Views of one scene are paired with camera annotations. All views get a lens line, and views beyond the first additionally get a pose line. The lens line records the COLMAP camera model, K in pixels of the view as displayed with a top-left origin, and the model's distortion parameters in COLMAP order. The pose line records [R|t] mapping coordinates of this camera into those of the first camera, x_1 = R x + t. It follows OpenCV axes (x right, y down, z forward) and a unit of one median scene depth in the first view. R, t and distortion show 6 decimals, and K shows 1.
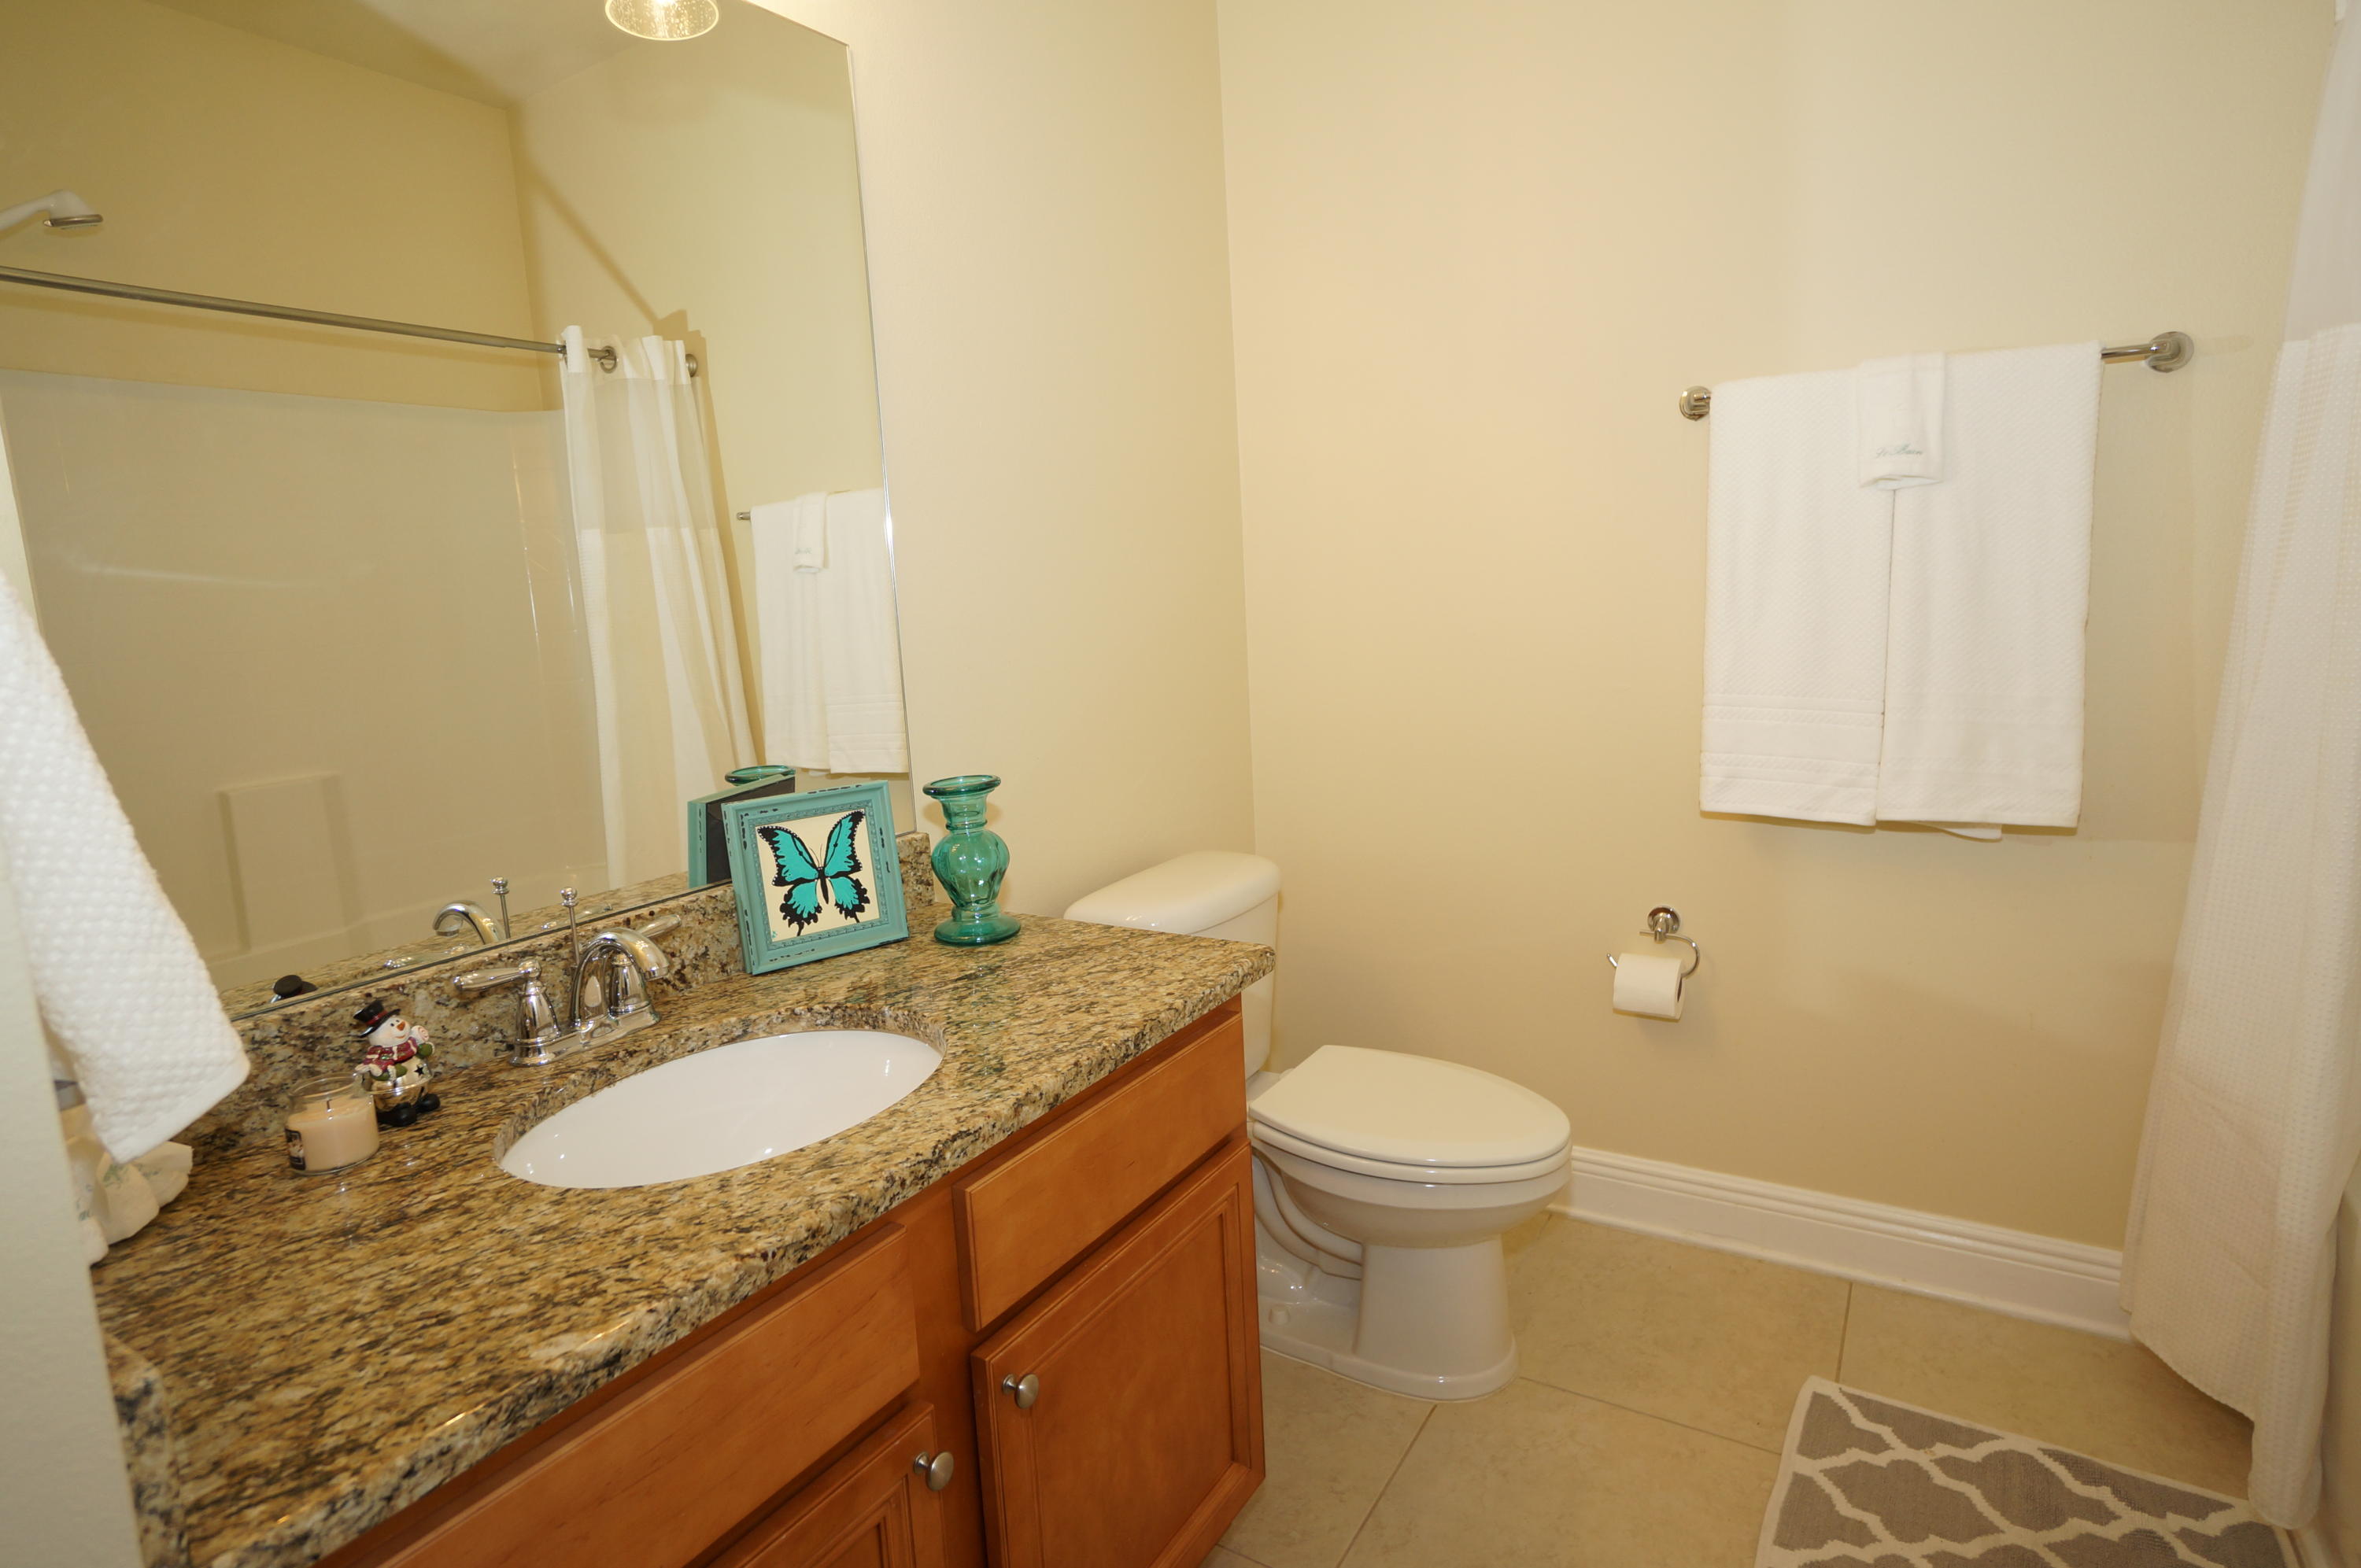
lens RADIAL K [[1251.3, 0, 1158.1], [0, 1251.3, 774.4], [0, 0, 1]] dist [-0.027418, 0.016753]
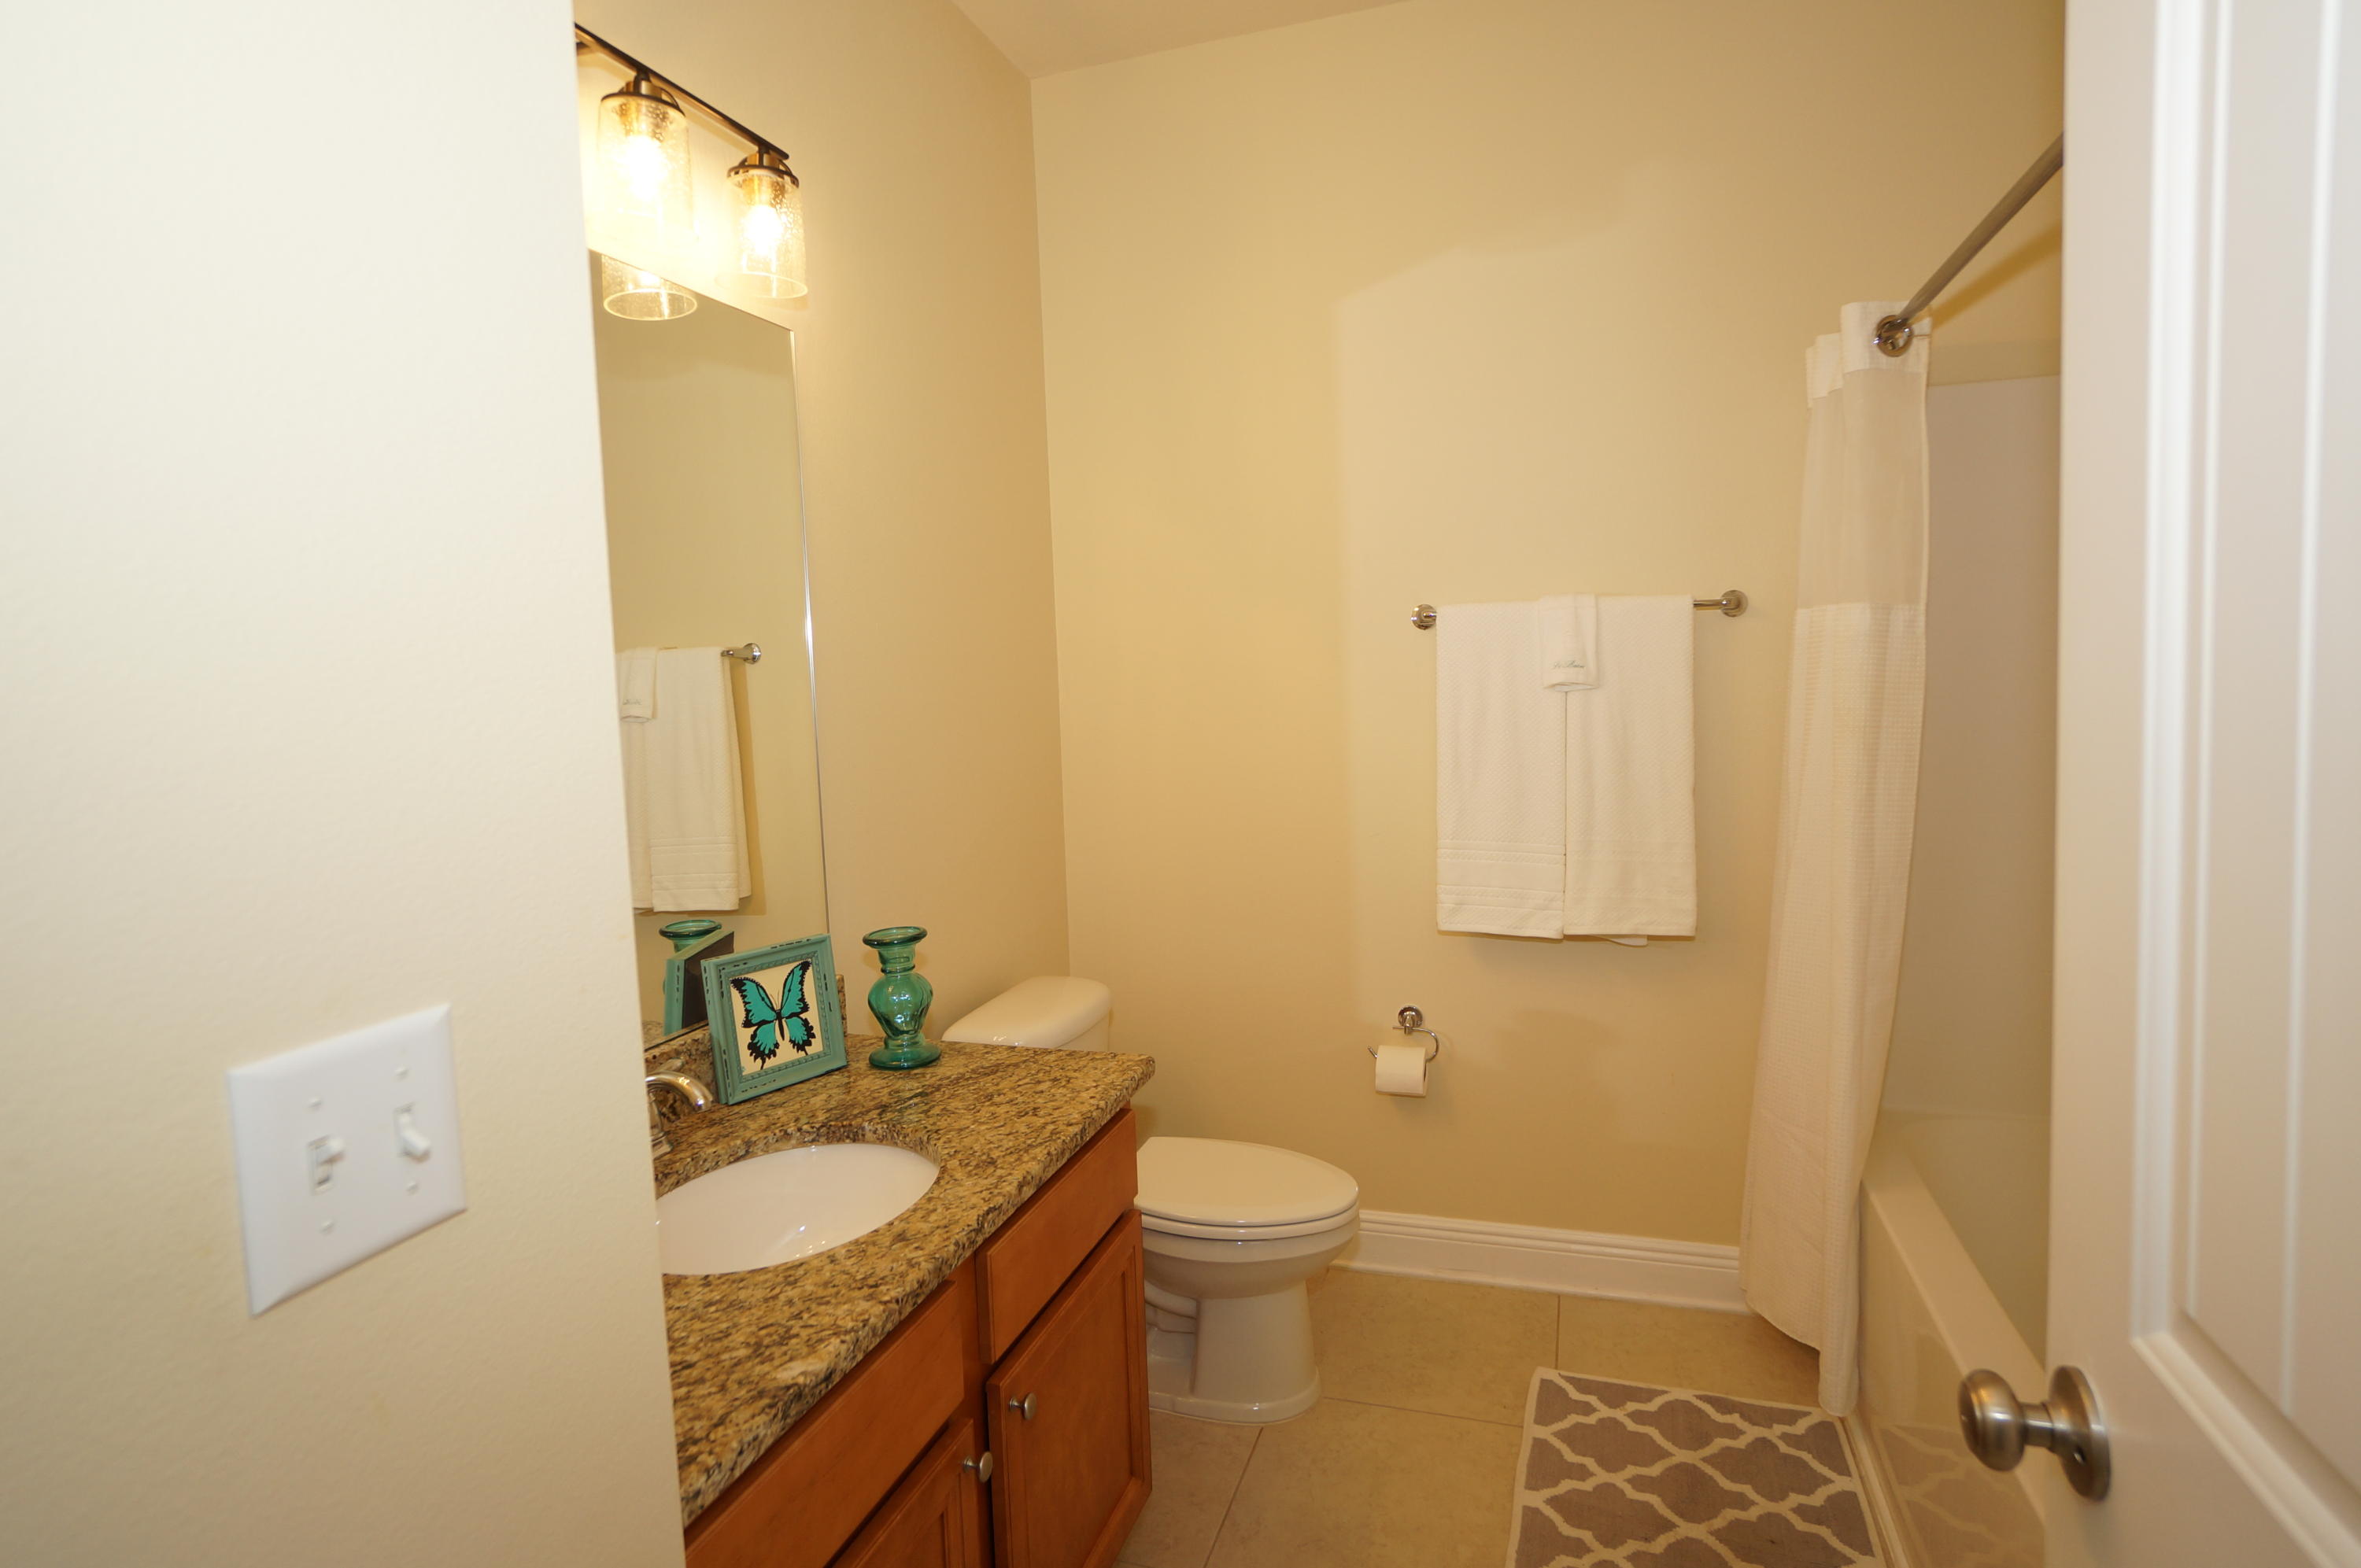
lens RADIAL K [[1251.3, 0, 1181.8], [0, 1251.3, 785.2], [0, 0, 1]] dist [-0.027418, 0.016753]
pose [[0.967774, -0.002799, 0.251804, -0.188859], [0.021761, 0.997127, -0.072552, -0.042400], [-0.250878, 0.075693, 0.965055, -0.246014]]
